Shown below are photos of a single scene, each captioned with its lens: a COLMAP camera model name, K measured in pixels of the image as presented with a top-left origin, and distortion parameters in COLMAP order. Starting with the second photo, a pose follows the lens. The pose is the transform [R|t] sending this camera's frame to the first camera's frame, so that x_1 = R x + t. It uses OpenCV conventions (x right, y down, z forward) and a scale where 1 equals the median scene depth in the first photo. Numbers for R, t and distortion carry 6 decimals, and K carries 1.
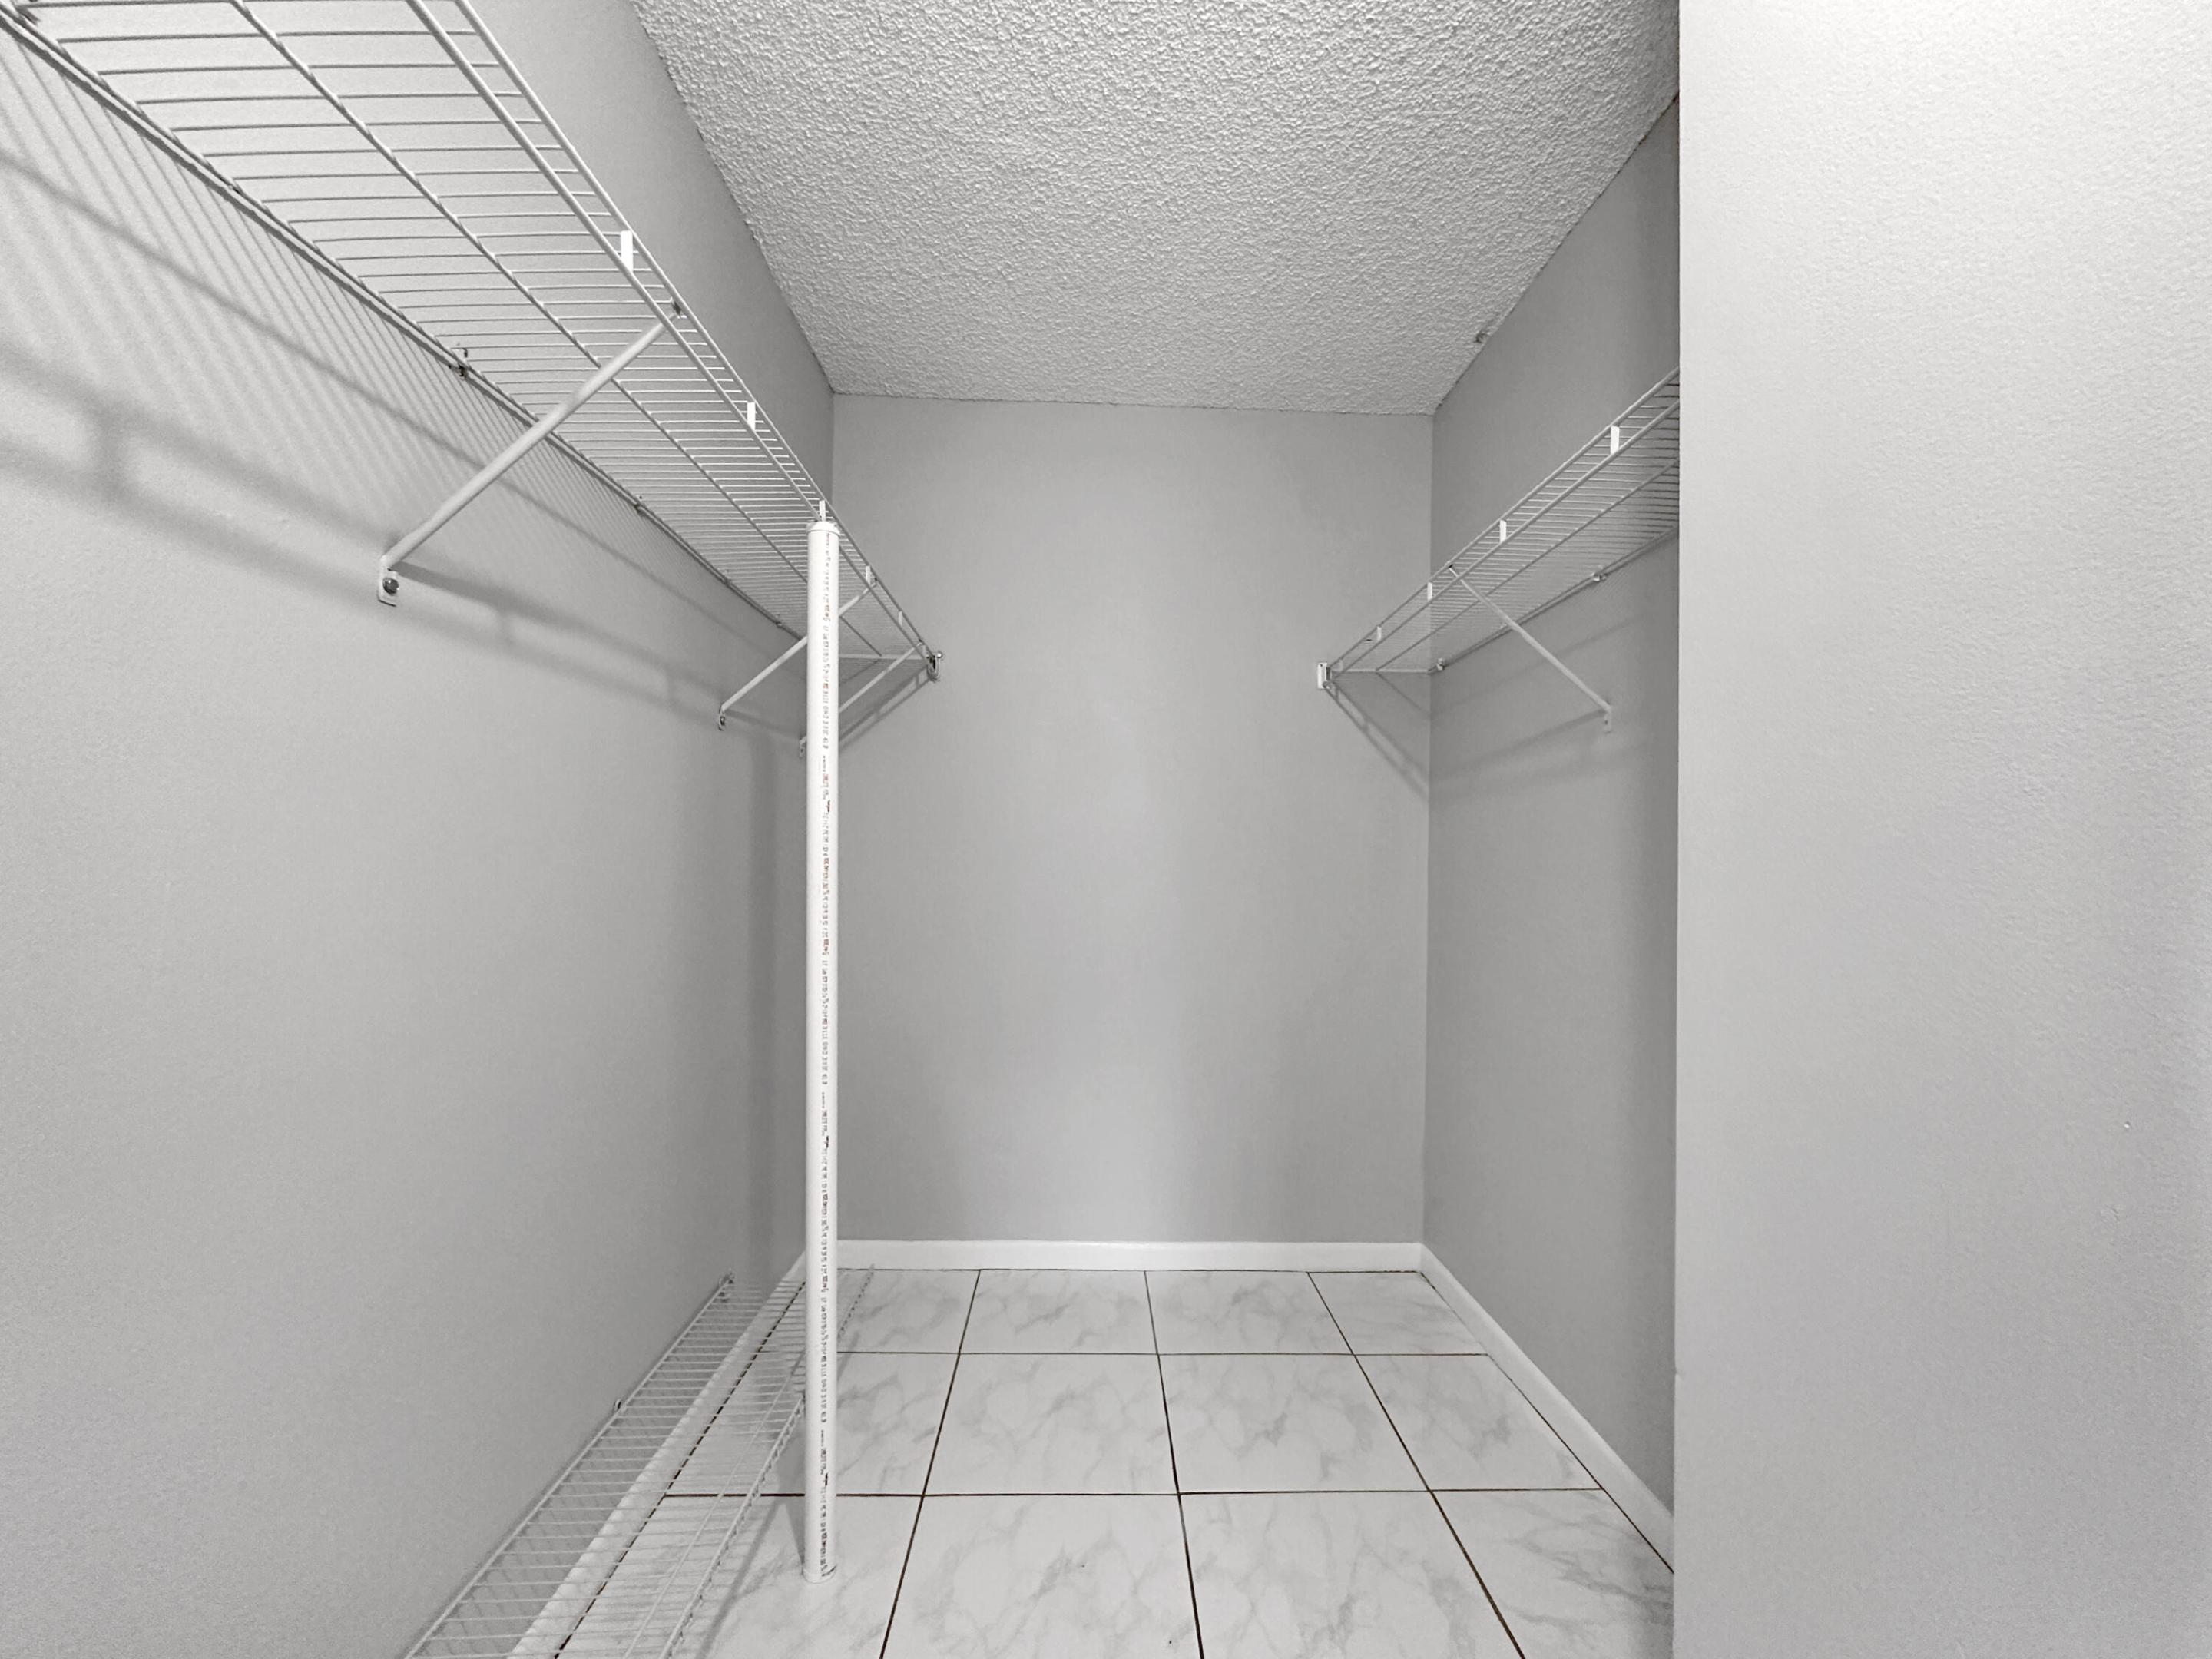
lens RADIAL K [[899.8, 0, 1083.3], [0, 899.8, 841.6], [0, 0, 1]] dist [0.000466, -0.000063]
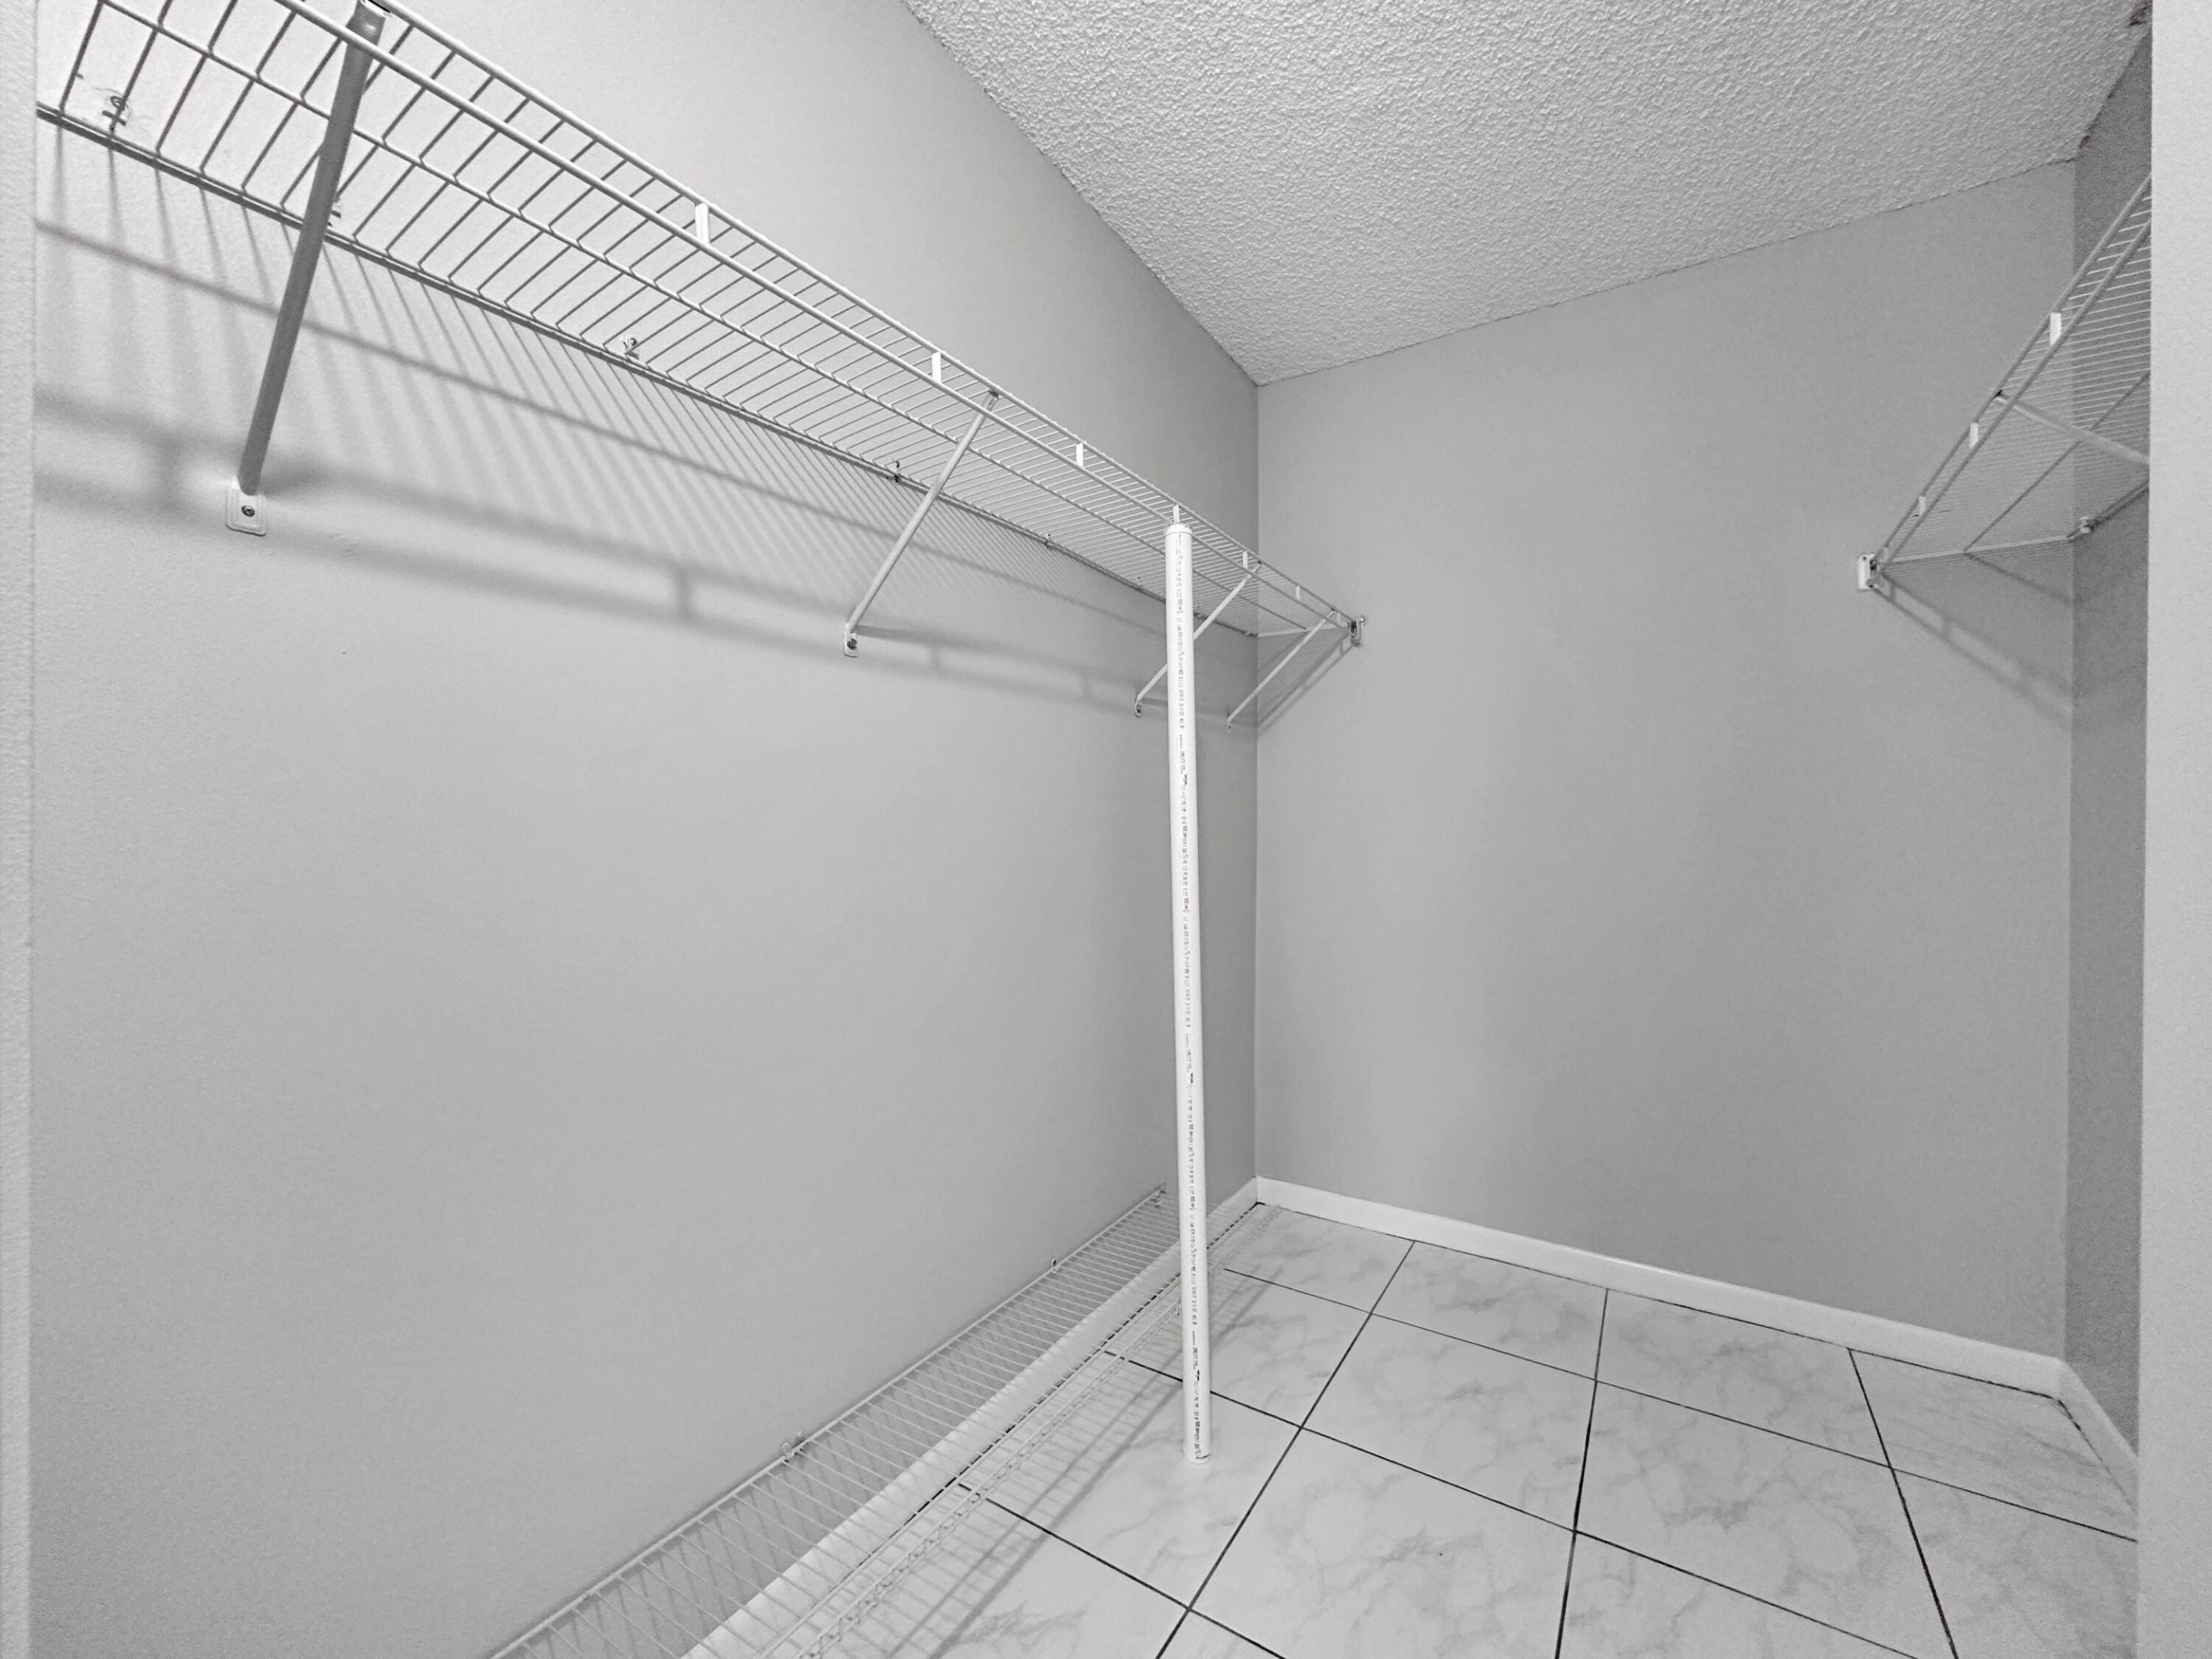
lens RADIAL K [[890.1, 0, 1105.1], [0, 890.1, 826.6], [0, 0, 1]] dist [0.001024, -0.000167]
pose [[0.825017, -0.016133, -0.564878, 0.233093], [0.028562, 0.999505, 0.013169, 0.001724], [0.564386, -0.026998, 0.825069, 0.026856]]
